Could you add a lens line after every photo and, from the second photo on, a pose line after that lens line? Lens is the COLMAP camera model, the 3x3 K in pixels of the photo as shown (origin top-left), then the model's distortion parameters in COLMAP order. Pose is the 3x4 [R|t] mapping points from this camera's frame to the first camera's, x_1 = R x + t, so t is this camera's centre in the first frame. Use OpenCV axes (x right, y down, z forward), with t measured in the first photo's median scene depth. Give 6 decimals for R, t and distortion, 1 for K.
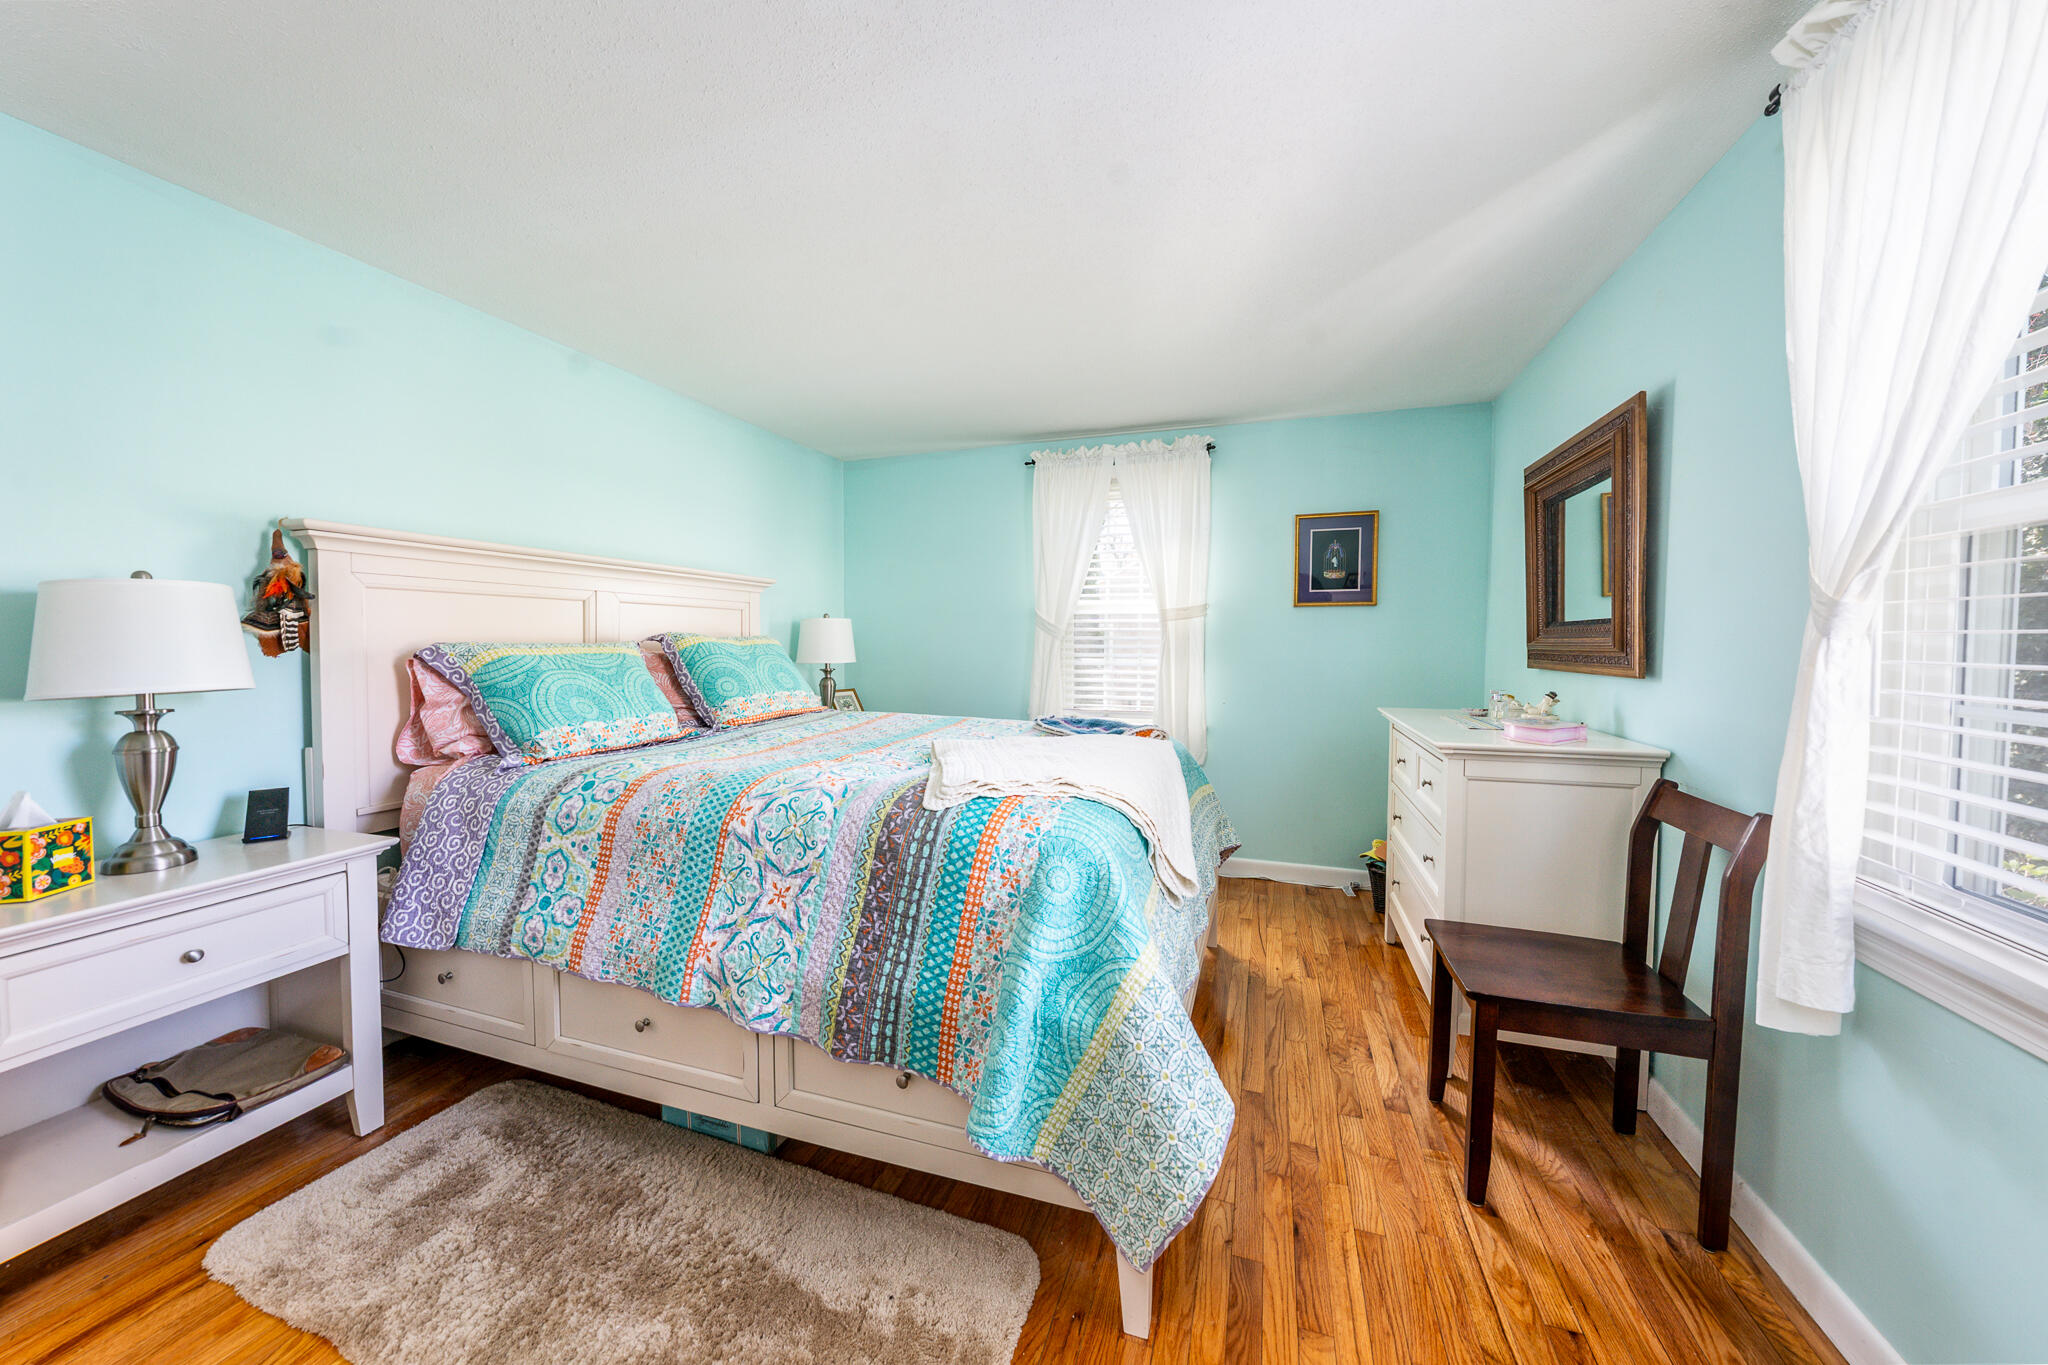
lens RADIAL K [[696.2, 0, 1024.0], [0, 696.2, 682.5], [0, 0, 1]] dist [0.006817, -0.000139]
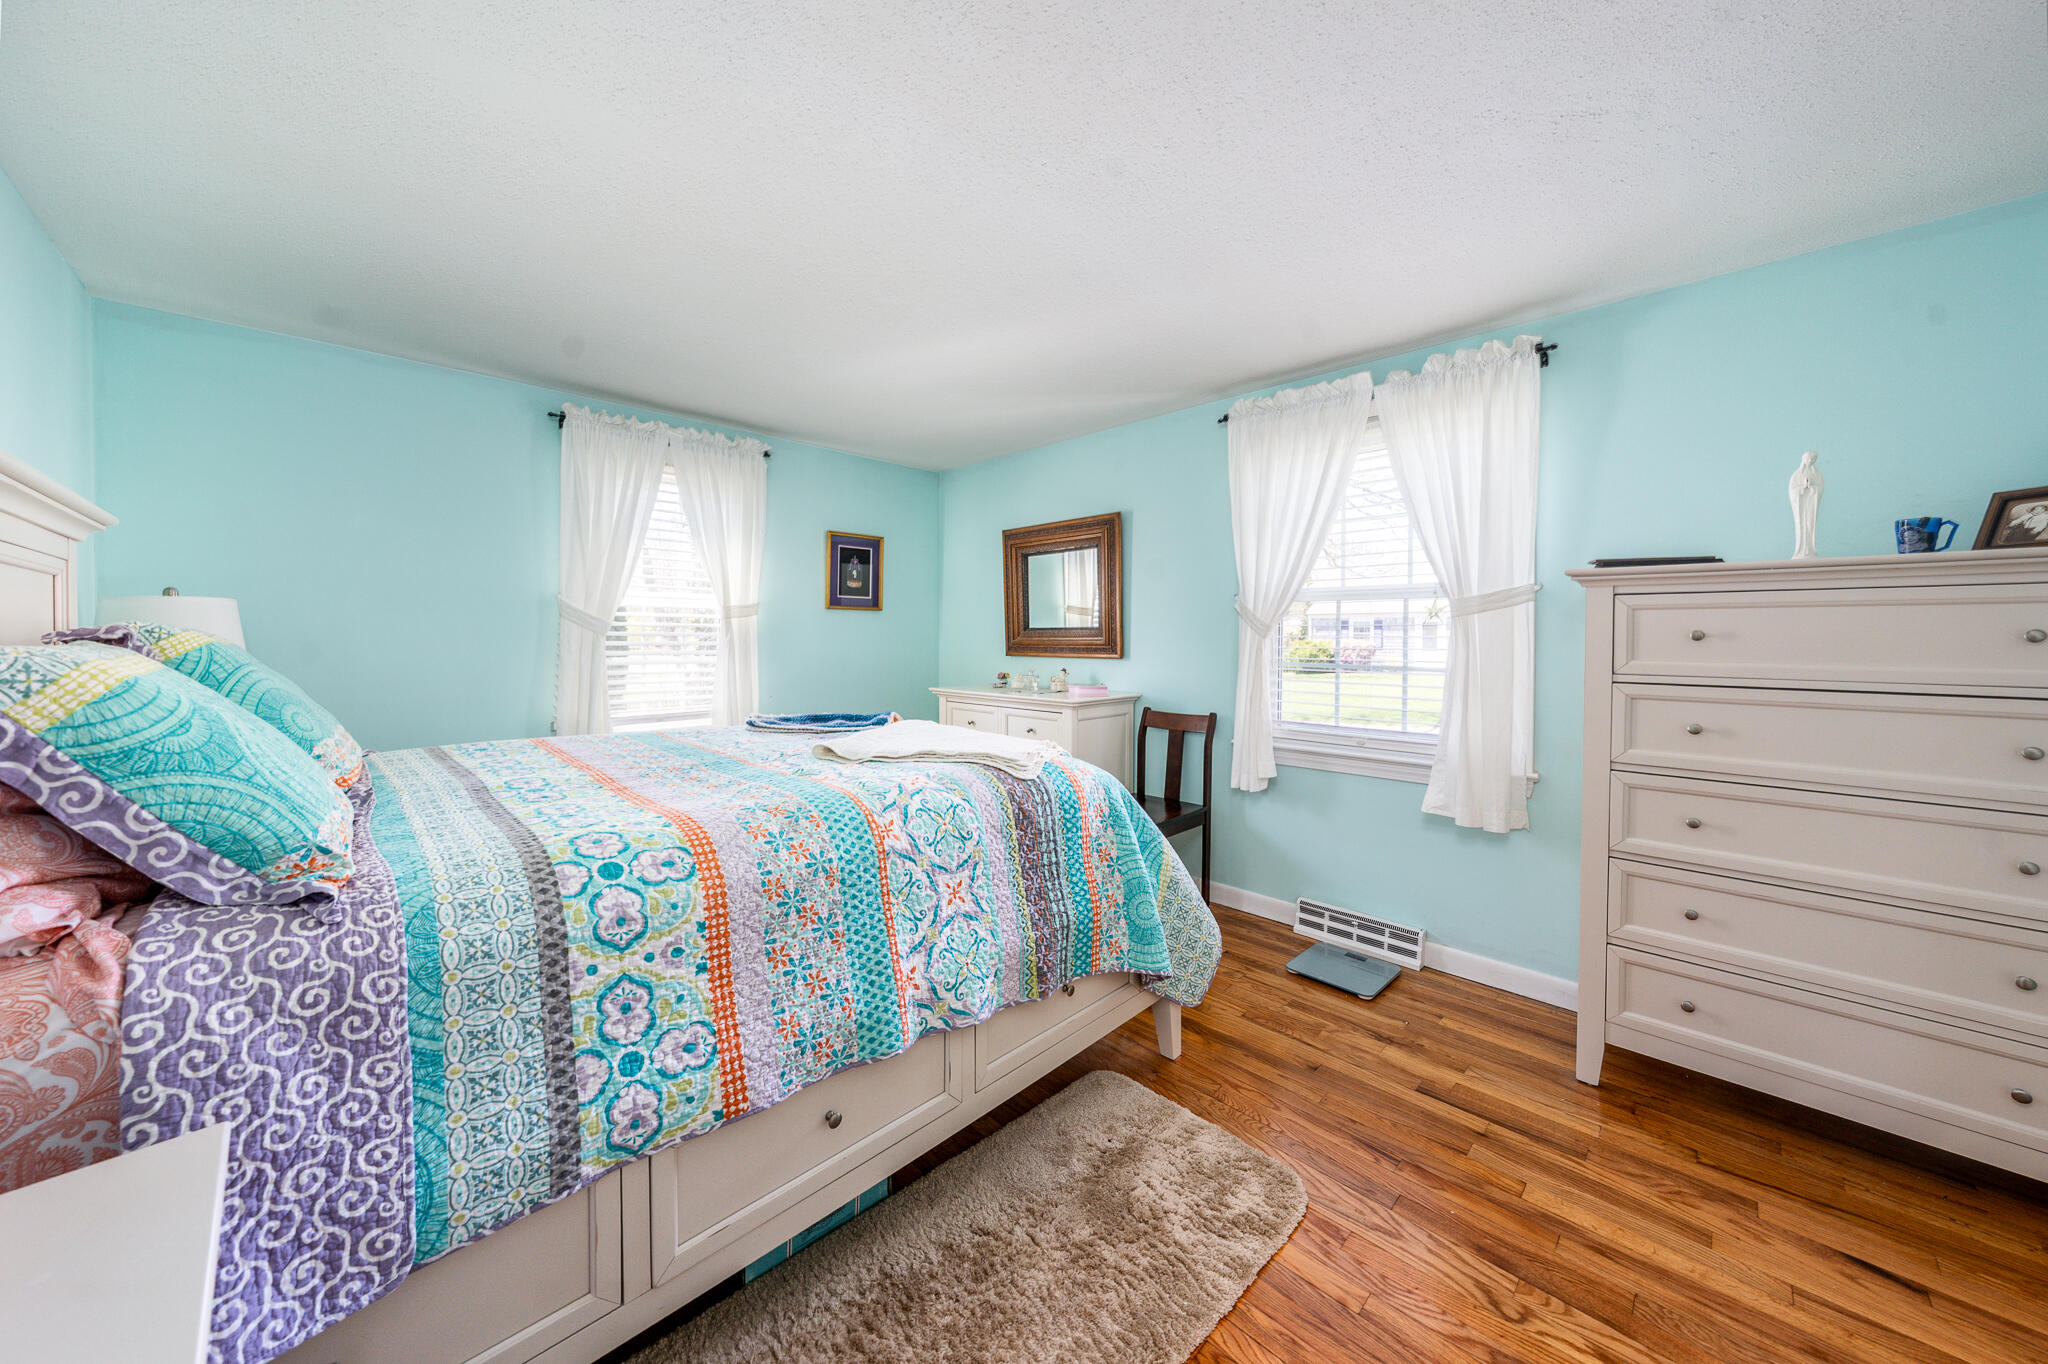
lens RADIAL K [[721.4, 0, 1006.1], [0, 721.4, 659.1], [0, 0, 1]] dist [-0.002299, -0.000105]
pose [[0.442509, -0.025965, 0.896388, -1.104632], [0.048311, 0.998819, 0.005083, -0.032280], [-0.895462, 0.041056, 0.443241, 0.400373]]
